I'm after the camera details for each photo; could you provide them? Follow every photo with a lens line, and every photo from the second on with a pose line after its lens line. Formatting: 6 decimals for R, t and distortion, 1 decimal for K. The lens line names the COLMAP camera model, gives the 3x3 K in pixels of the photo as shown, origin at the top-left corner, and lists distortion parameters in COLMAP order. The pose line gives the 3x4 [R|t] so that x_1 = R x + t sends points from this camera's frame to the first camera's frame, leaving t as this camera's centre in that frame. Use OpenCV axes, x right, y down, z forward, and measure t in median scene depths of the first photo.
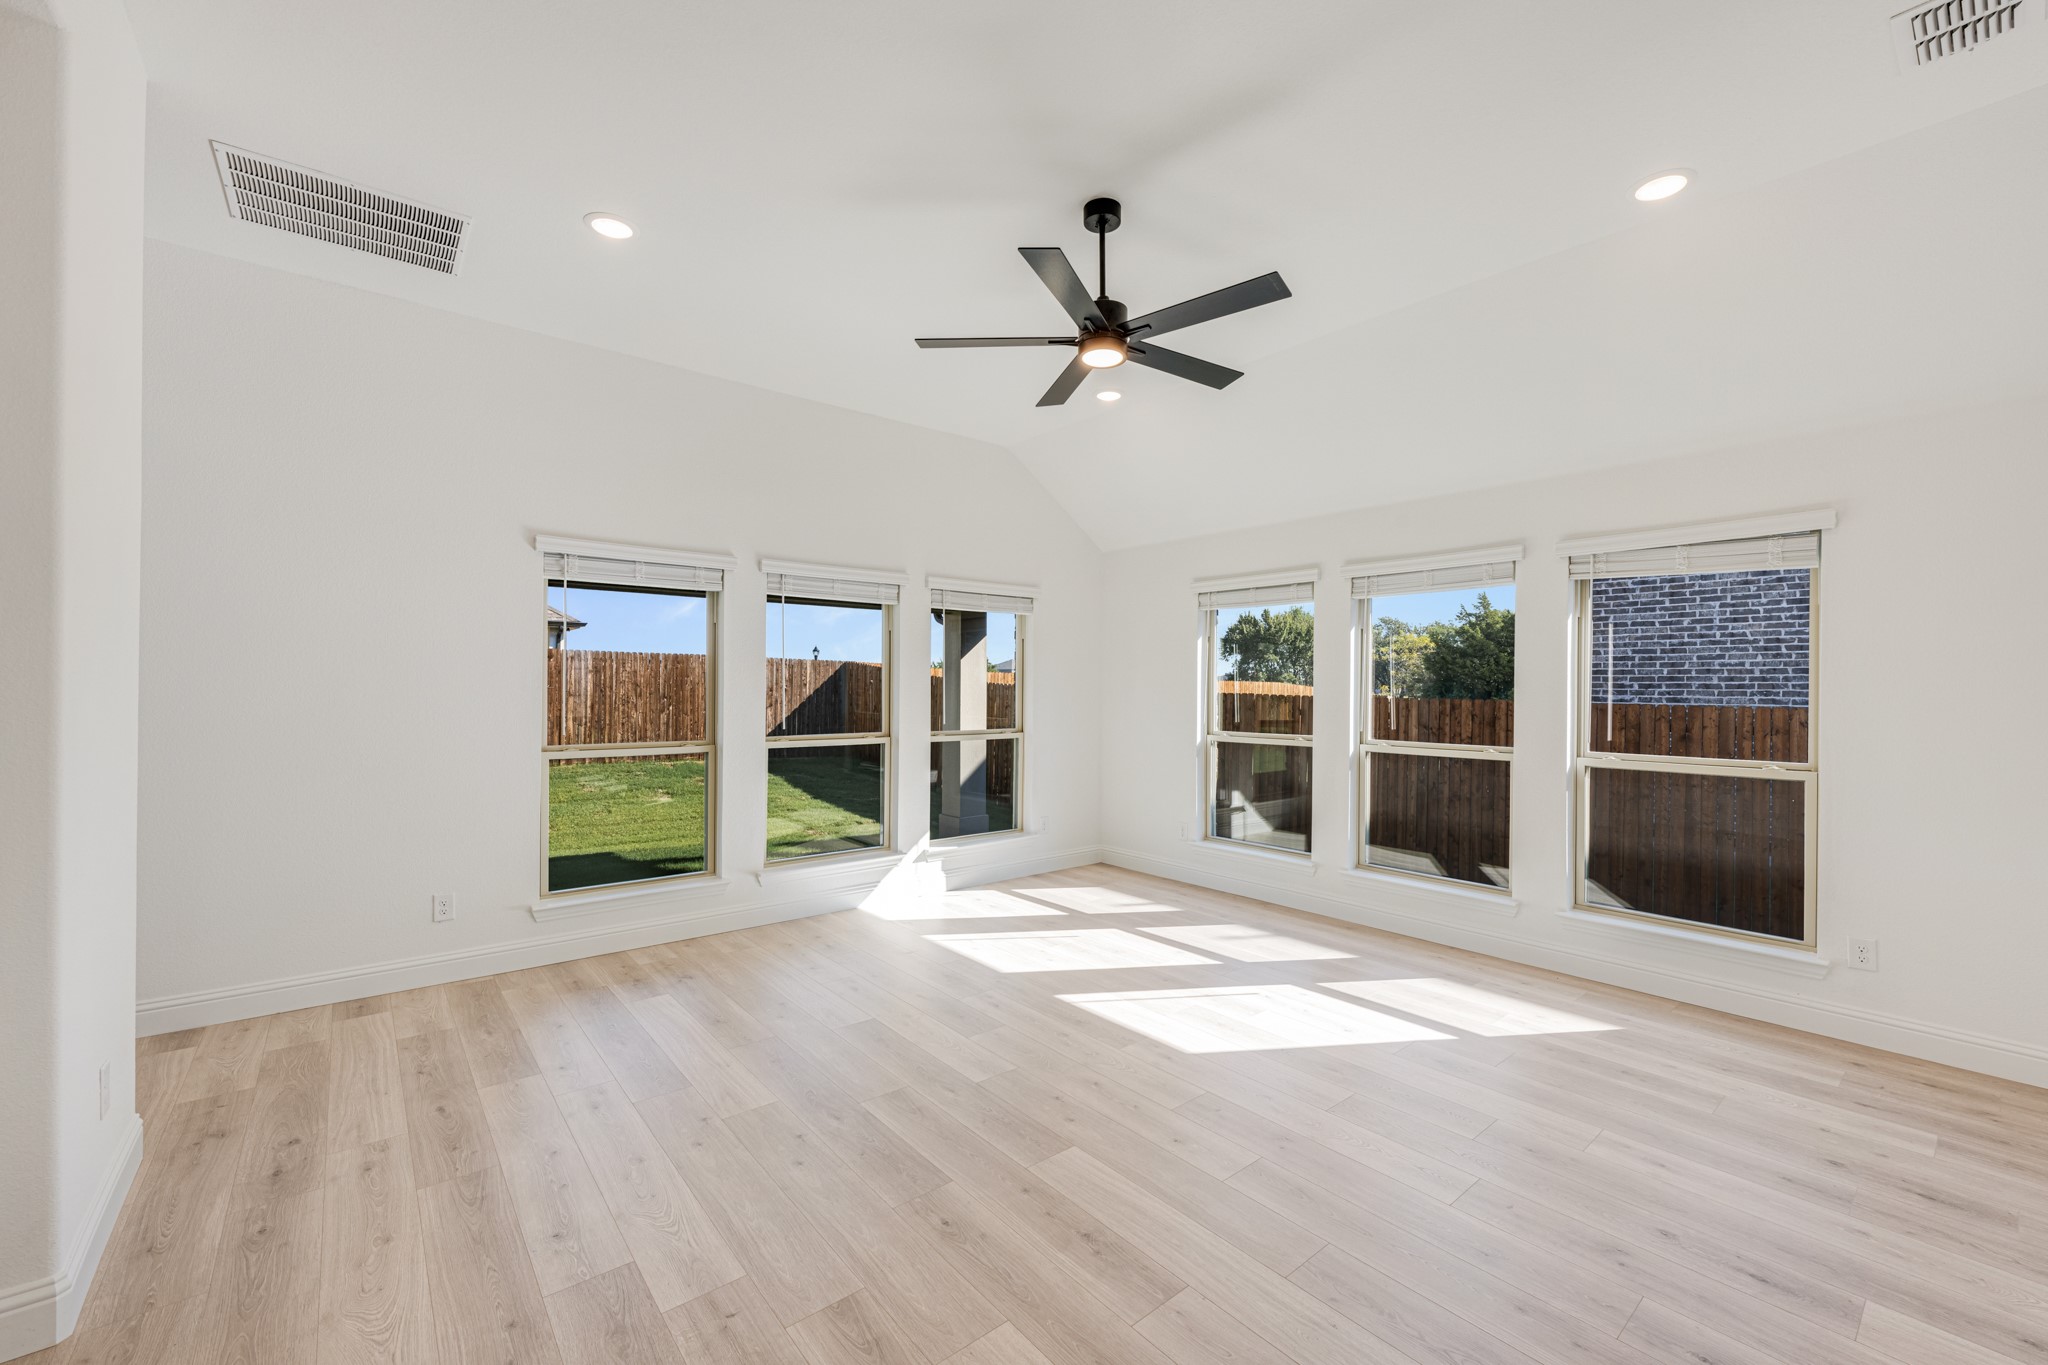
lens RADIAL K [[828.0, 0, 1008.9], [0, 828.0, 687.5], [0, 0, 1]] dist [-0.008342, 0.000400]
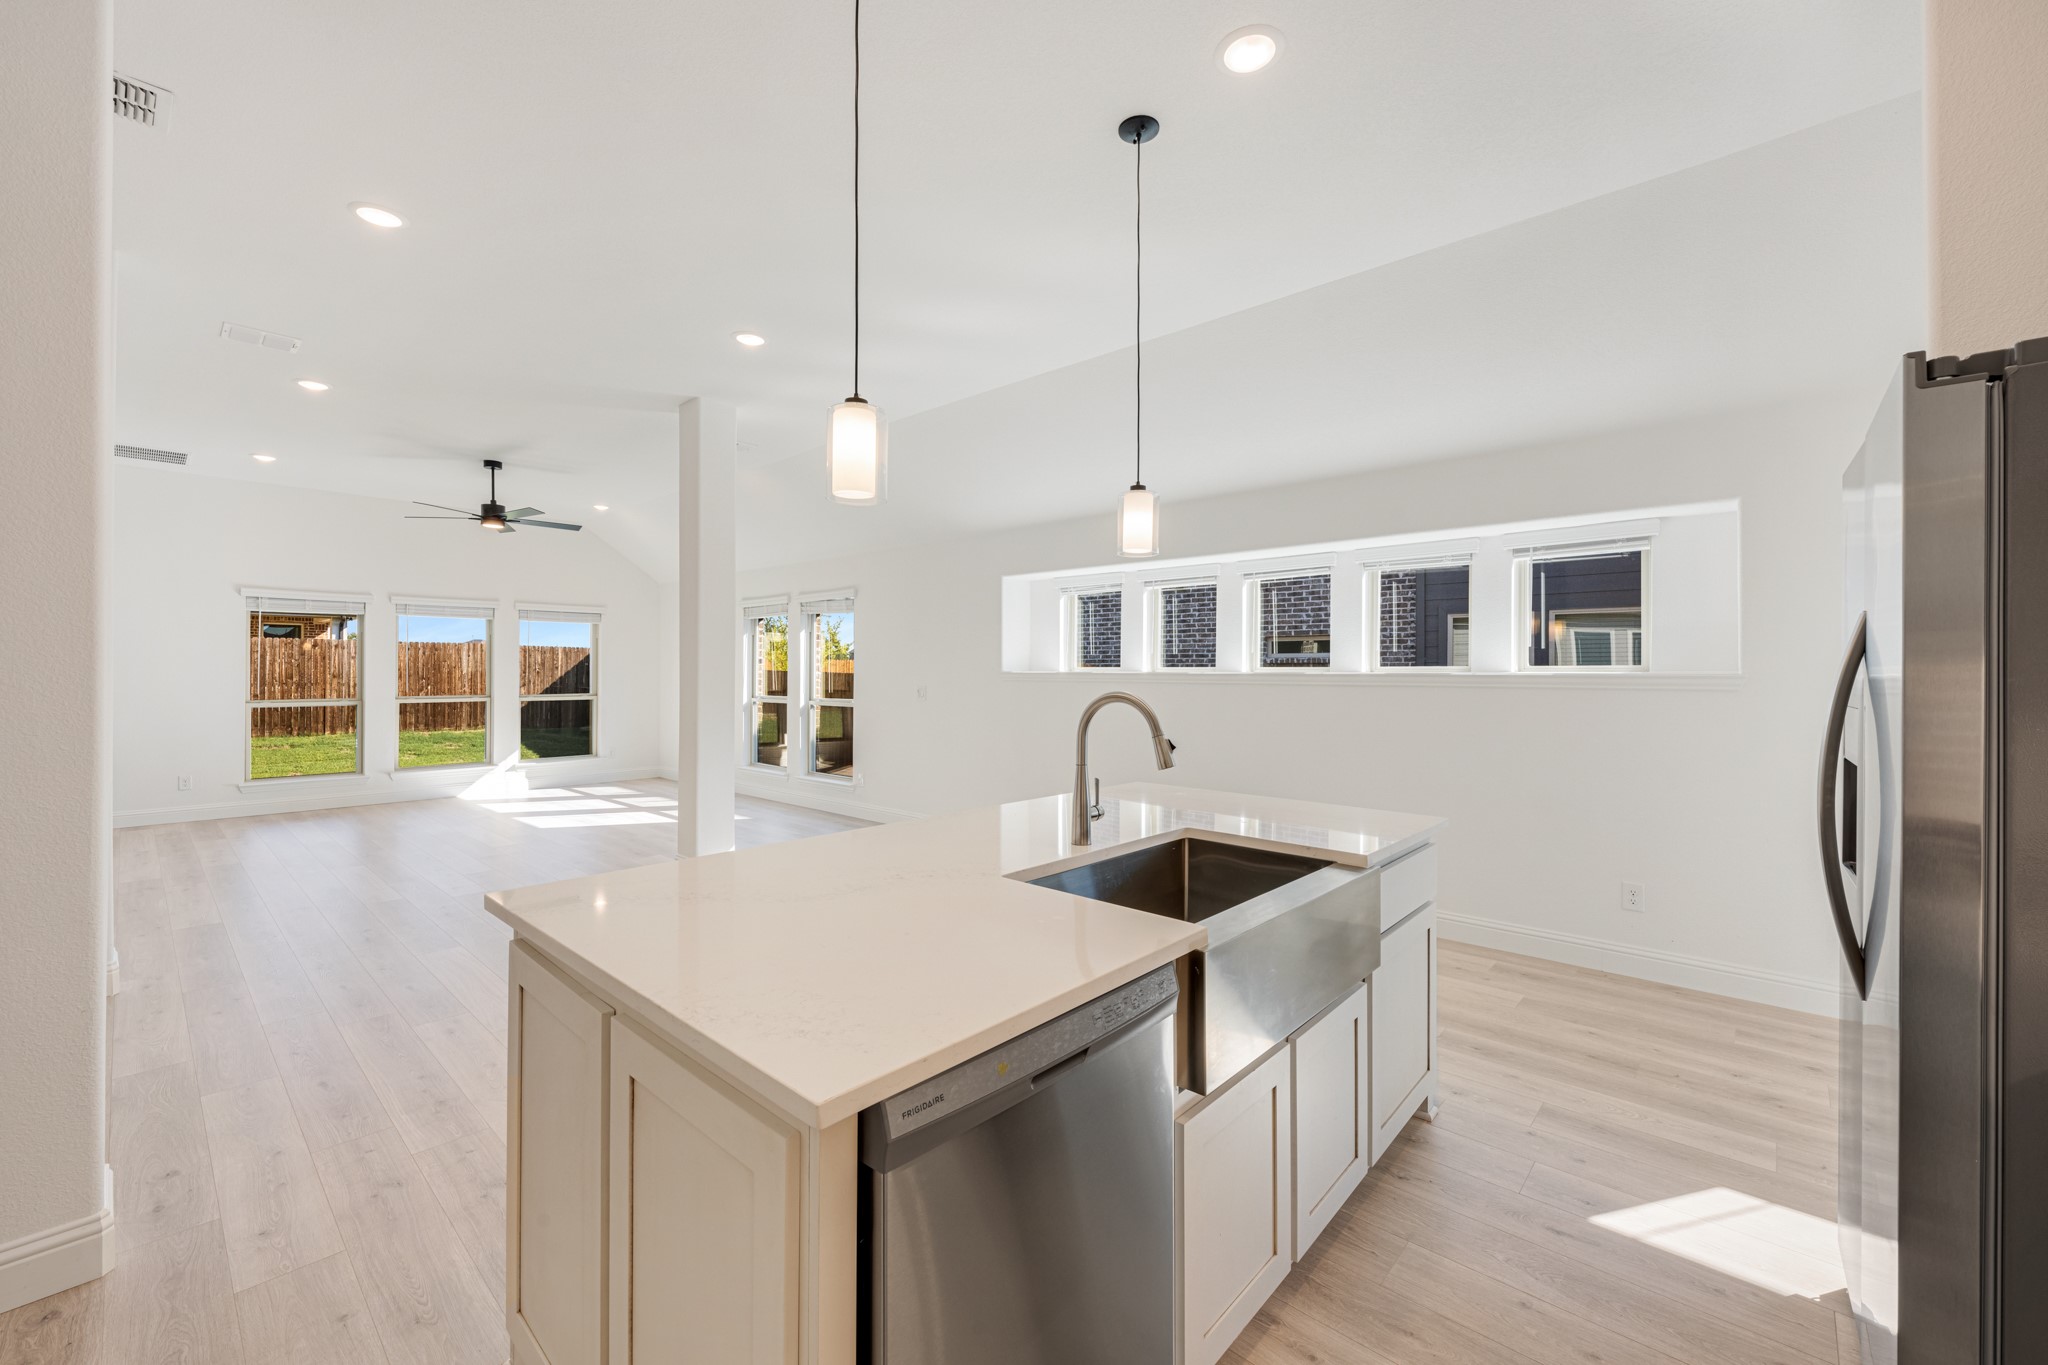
lens RADIAL K [[828.0, 0, 1018.7], [0, 828.0, 677.0], [0, 0, 1]] dist [-0.008342, 0.000400]
pose [[0.987747, -0.005627, 0.155963, 0.859520], [0.004262, 0.999950, 0.009082, 0.008451], [-0.156006, -0.008306, 0.987721, -1.093126]]
